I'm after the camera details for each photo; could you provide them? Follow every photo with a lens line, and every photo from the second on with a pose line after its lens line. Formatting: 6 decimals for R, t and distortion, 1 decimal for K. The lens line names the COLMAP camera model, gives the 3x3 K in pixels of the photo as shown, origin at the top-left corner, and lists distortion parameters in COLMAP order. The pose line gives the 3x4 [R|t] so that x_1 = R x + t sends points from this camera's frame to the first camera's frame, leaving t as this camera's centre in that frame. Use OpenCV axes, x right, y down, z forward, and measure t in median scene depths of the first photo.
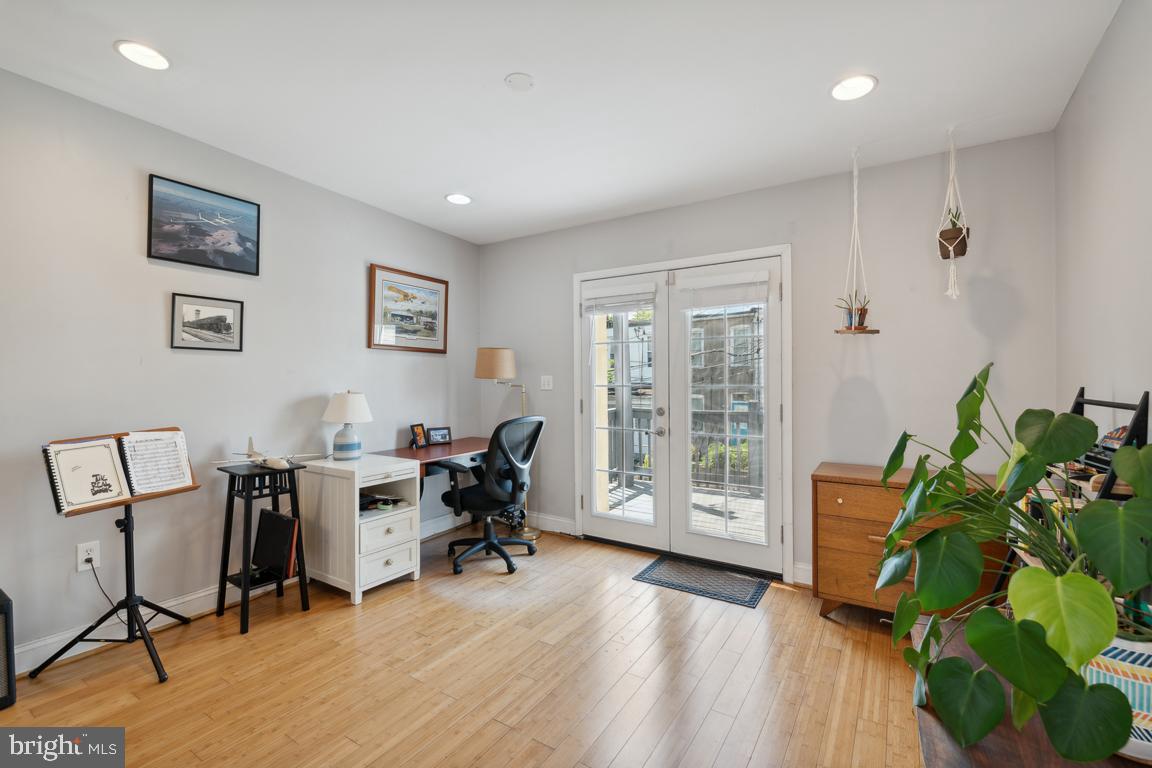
lens RADIAL K [[504.5, 0, 573.0], [0, 504.5, 380.6], [0, 0, 1]] dist [-0.004139, -0.004565]
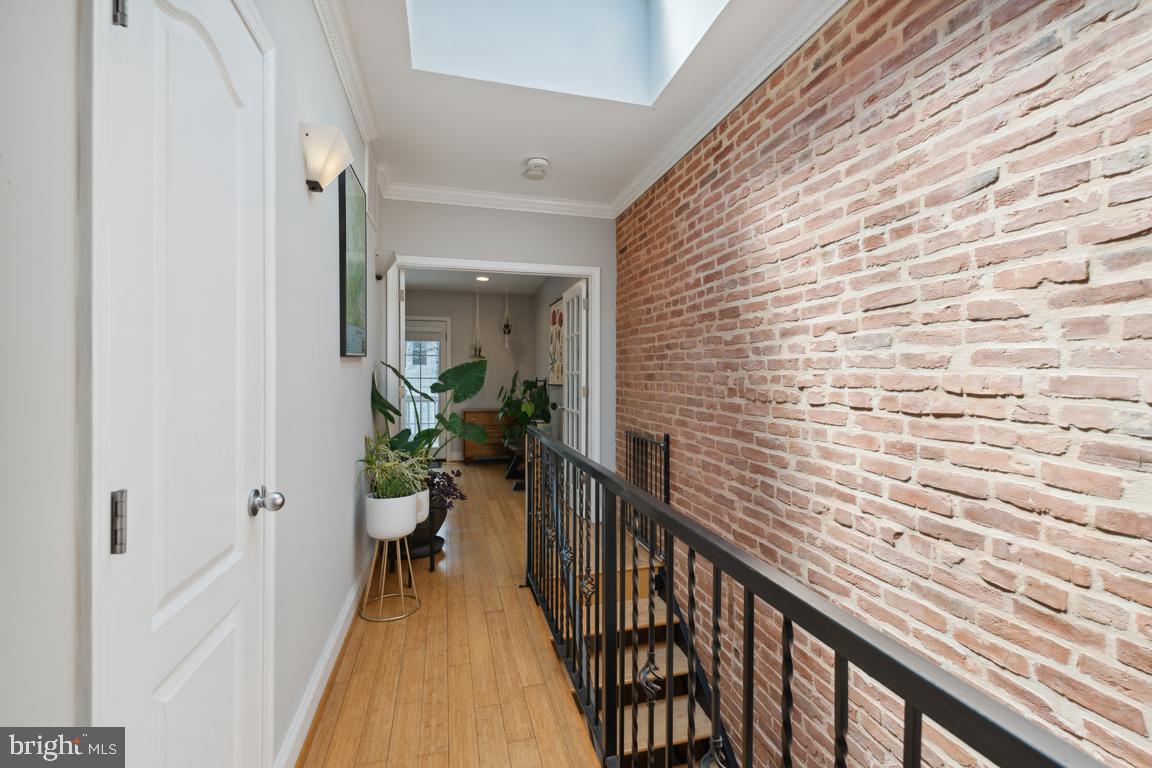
lens RADIAL K [[504.5, 0, 575.1], [0, 504.5, 382.8], [0, 0, 1]] dist [-0.004139, -0.004565]
pose [[0.677785, 0.002260, 0.735257, -0.989525], [-0.003492, 0.999994, 0.000145, 0.035674], [-0.735252, -0.002666, 0.677789, -1.123419]]
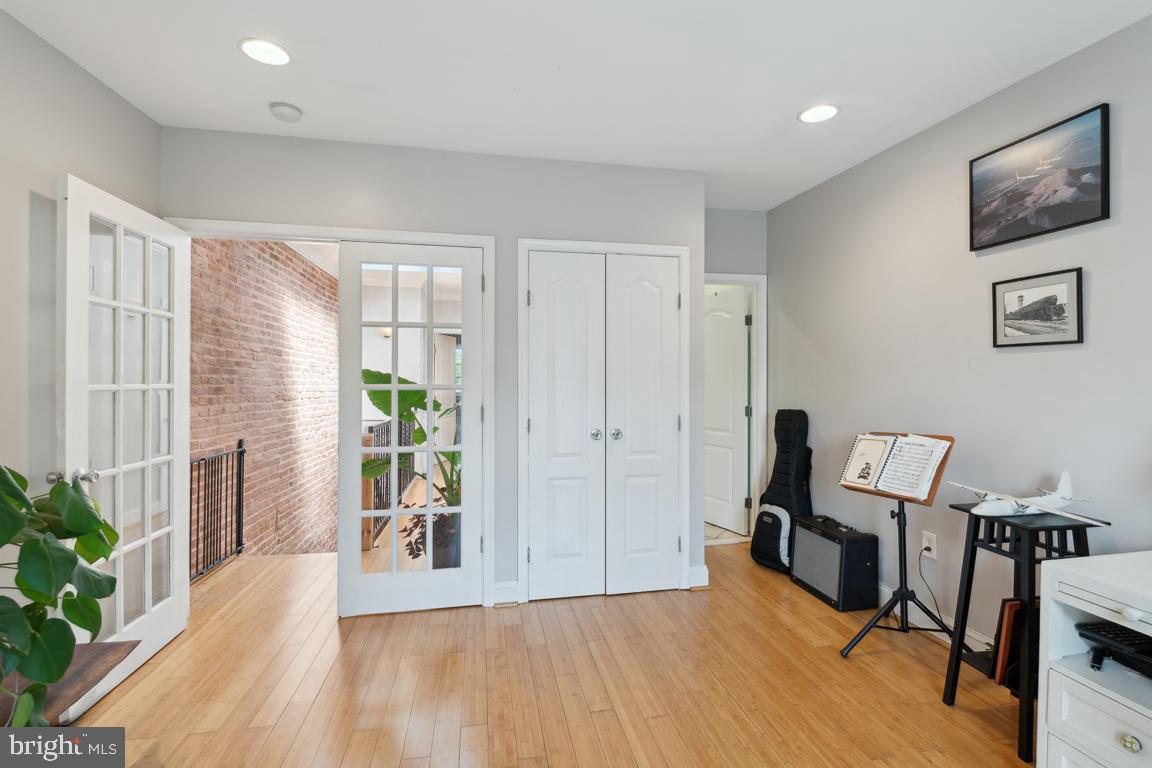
lens RADIAL K [[504.5, 0, 578.4], [0, 504.5, 375.5], [0, 0, 1]] dist [-0.004139, -0.004565]
pose [[-0.716689, -0.002194, -0.697389, 0.299502], [-0.000247, 0.999996, -0.002892, -0.013778], [0.697393, -0.001900, -0.716687, 1.097202]]
